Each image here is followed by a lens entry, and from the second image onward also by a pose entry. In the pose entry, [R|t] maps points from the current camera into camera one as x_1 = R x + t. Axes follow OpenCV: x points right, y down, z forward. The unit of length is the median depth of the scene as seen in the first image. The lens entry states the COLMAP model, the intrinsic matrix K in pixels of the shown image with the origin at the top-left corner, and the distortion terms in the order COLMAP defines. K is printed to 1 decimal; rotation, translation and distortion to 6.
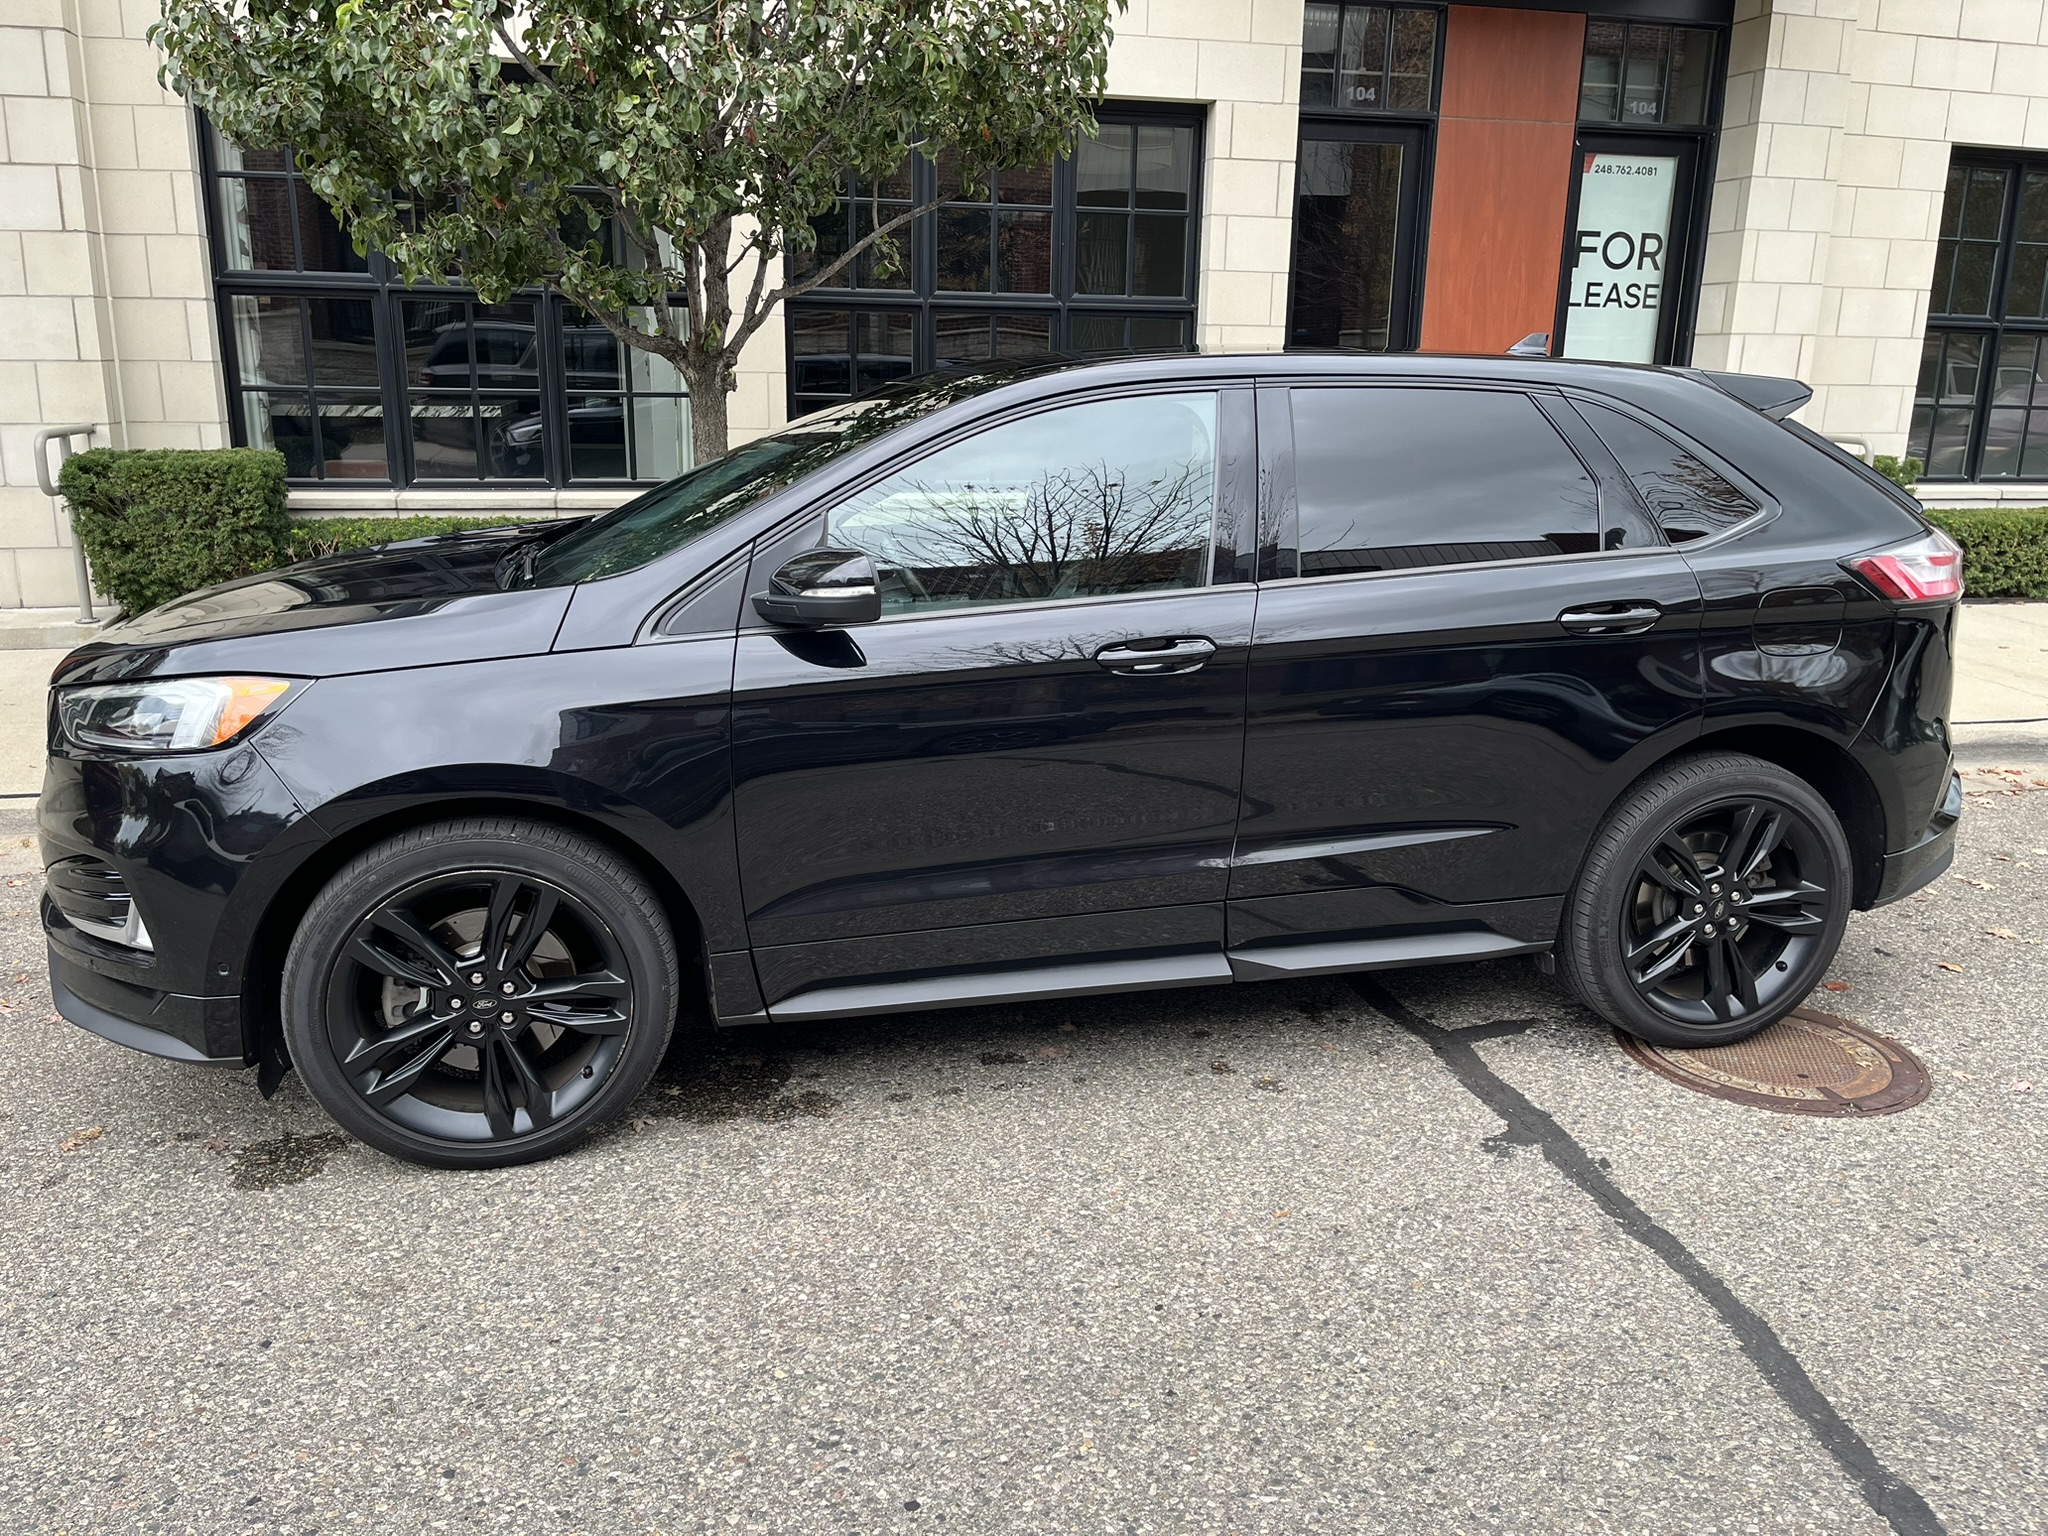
lens RADIAL K [[1573.5, 0, 1027.6], [0, 1573.5, 755.2], [0, 0, 1]] dist [0.081622, -0.104255]
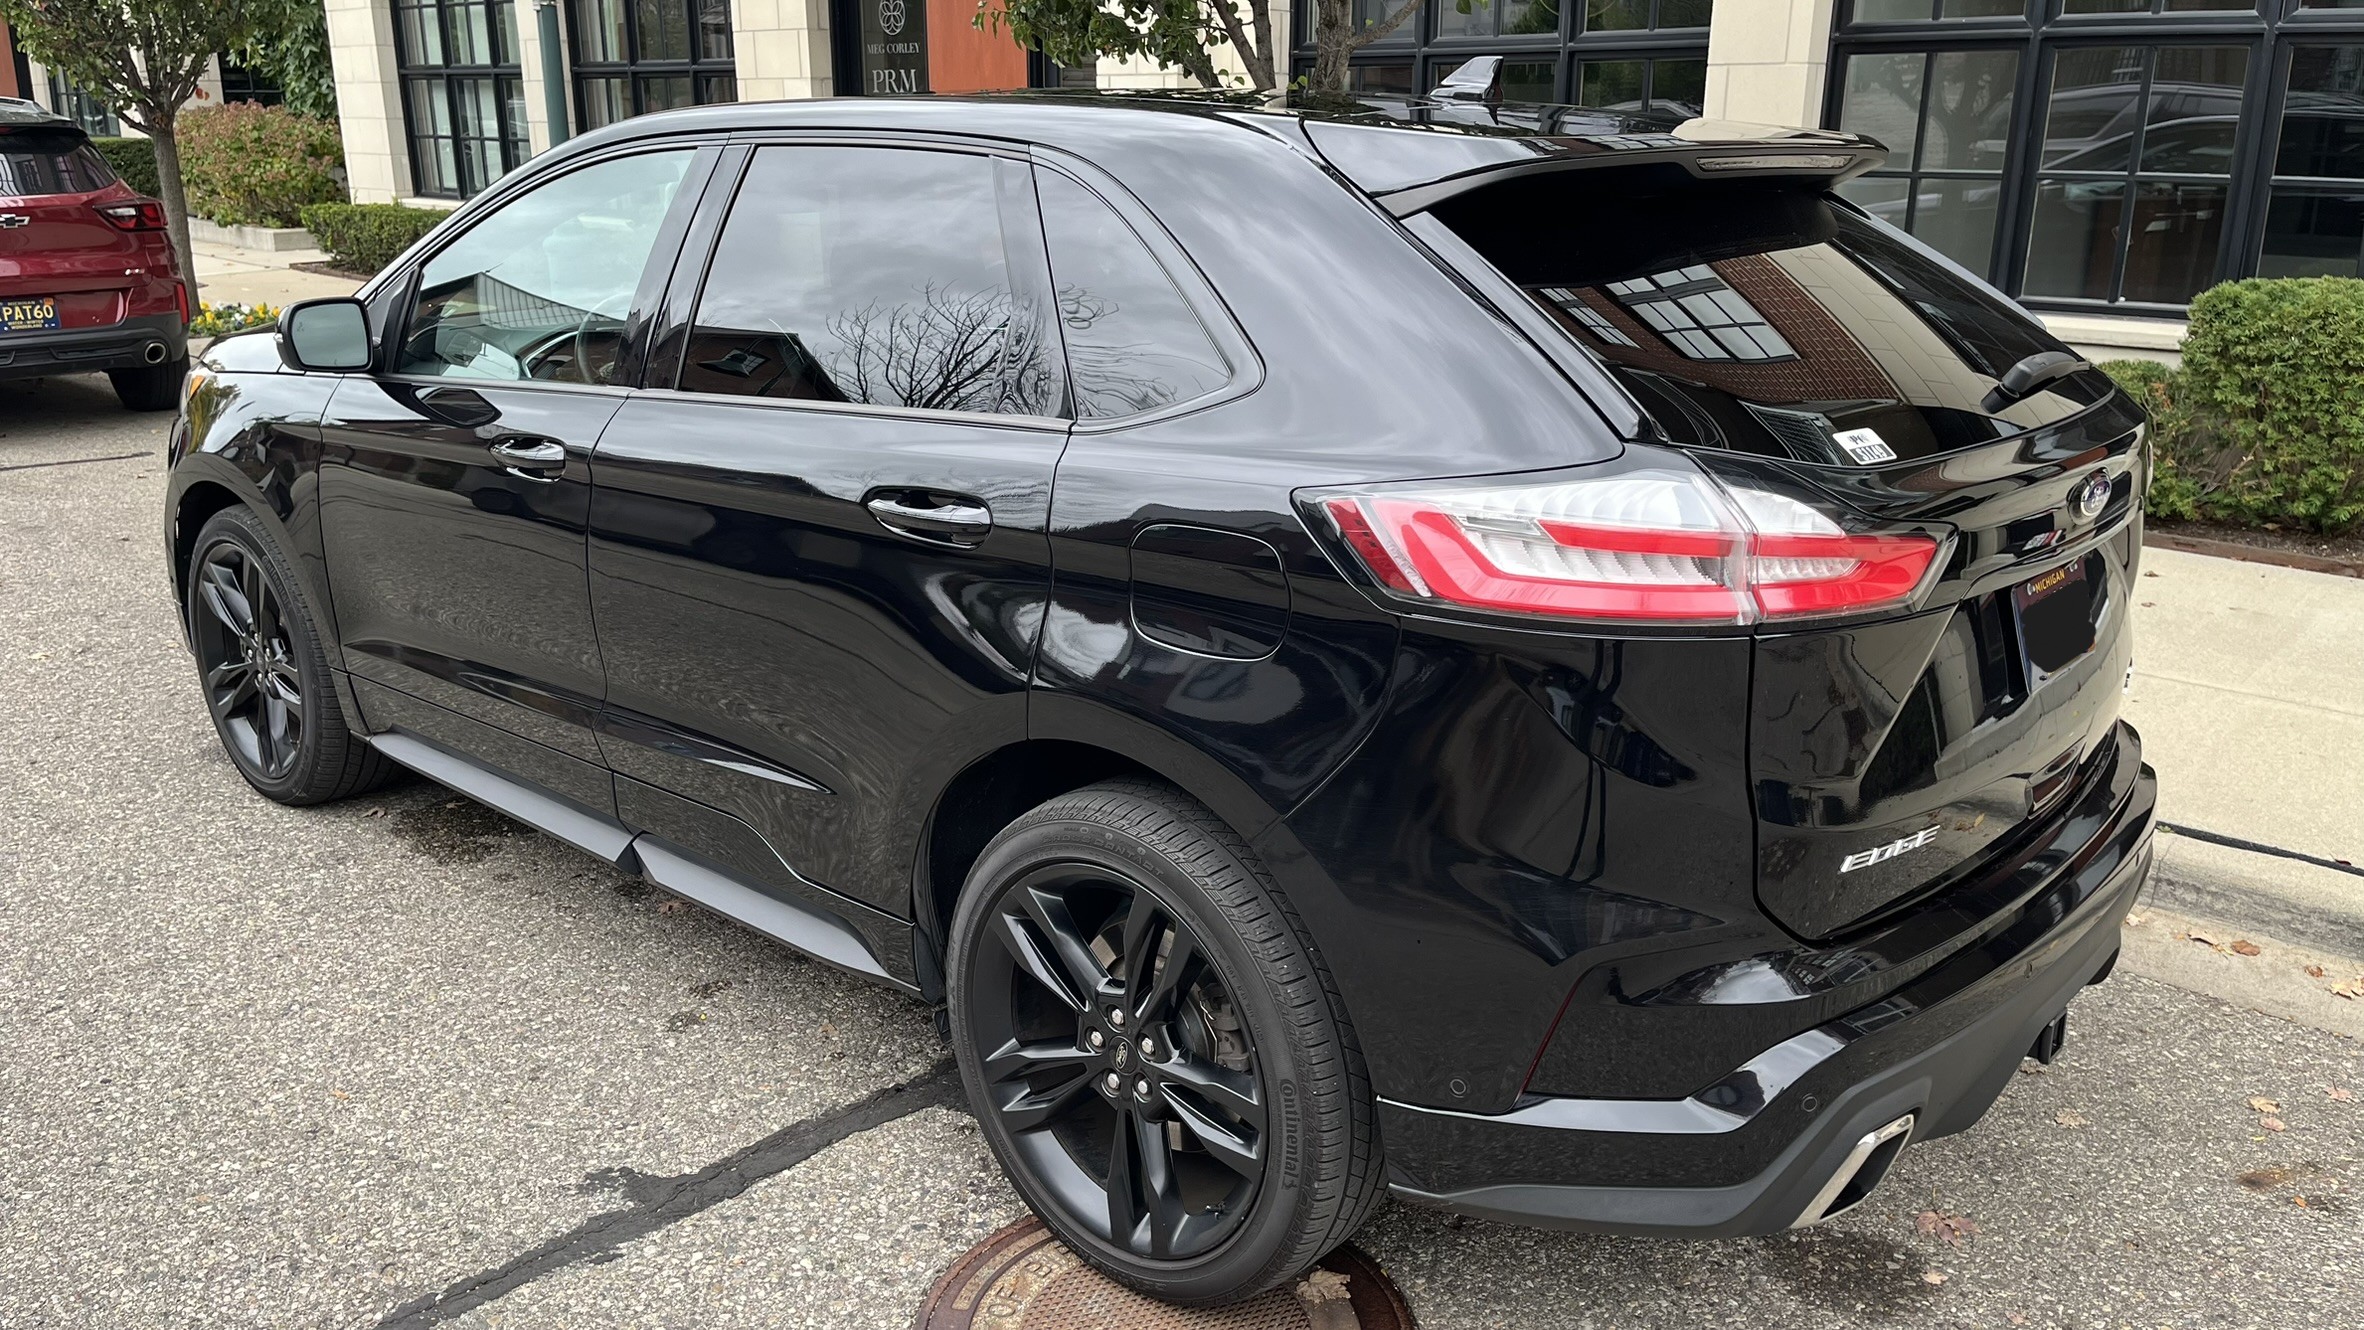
lens RADIAL K [[1797.7, 0, 1175.0], [0, 1797.7, 634.7], [0, 0, 1]] dist [-0.000349, -0.000330]
pose [[0.564343, 0.214507, -0.797185, 0.972199], [-0.192634, 0.973212, 0.125503, -0.143910], [0.802751, 0.082738, 0.590547, 0.640490]]
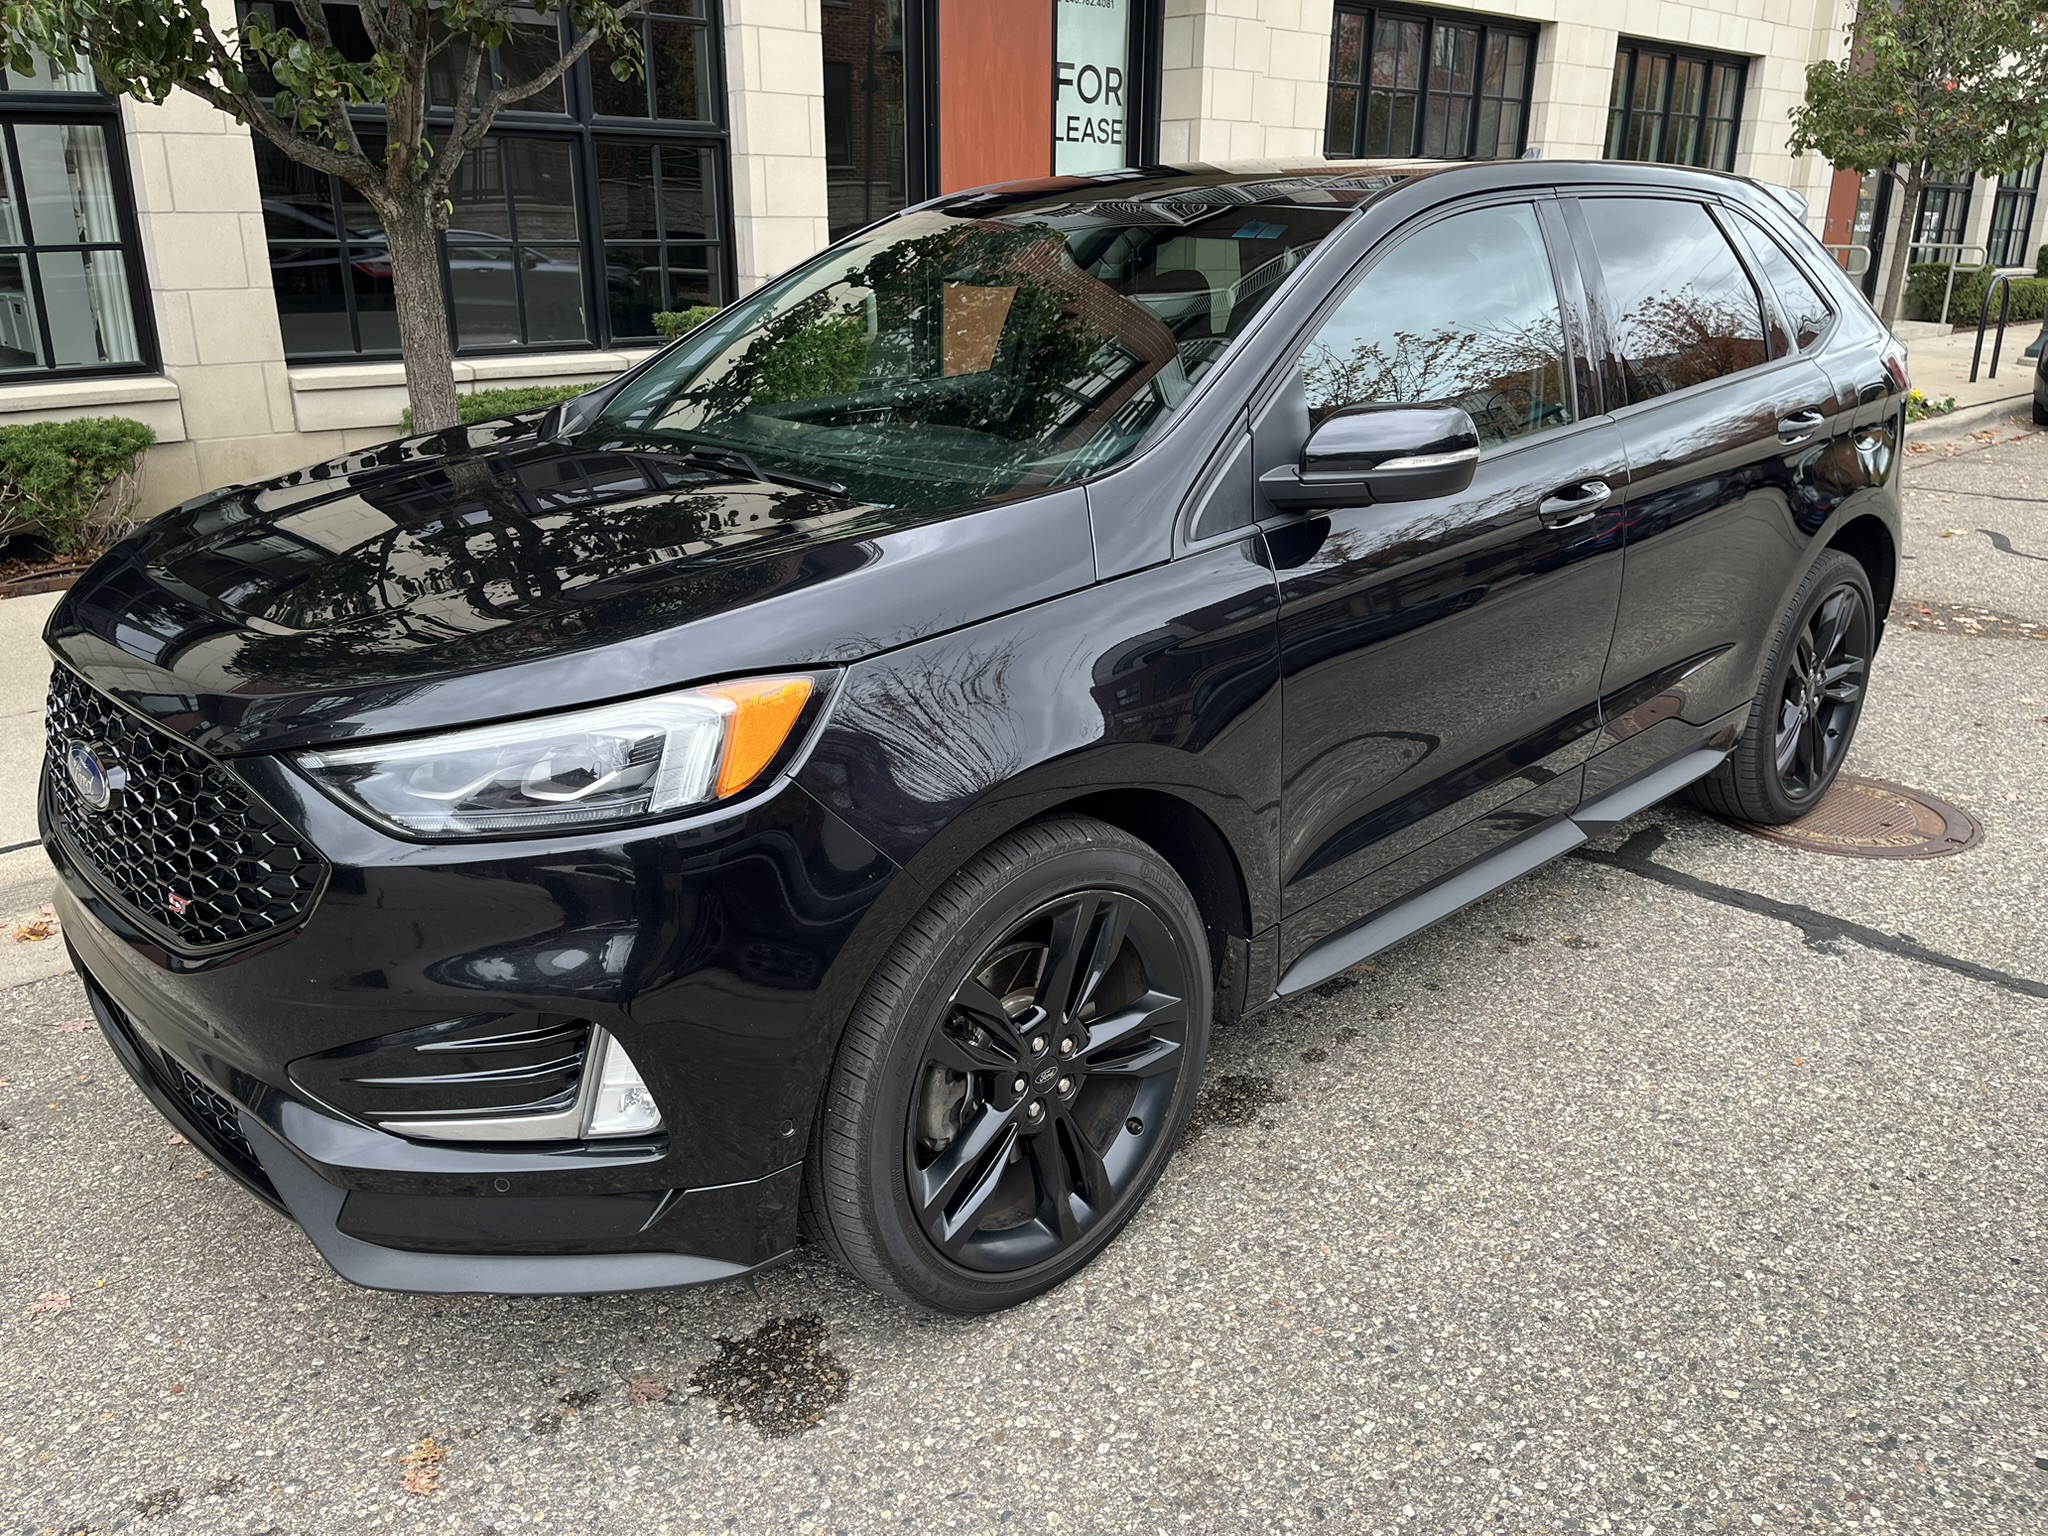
lens RADIAL K [[1573.5, 0, 1027.6], [0, 1573.5, 755.2], [0, 0, 1]] dist [0.081622, -0.104255]
pose [[0.861608, -0.175940, 0.476106, -0.573649], [0.134205, 0.983587, 0.120605, -0.065422], [-0.489511, -0.040018, 0.871078, 0.324310]]
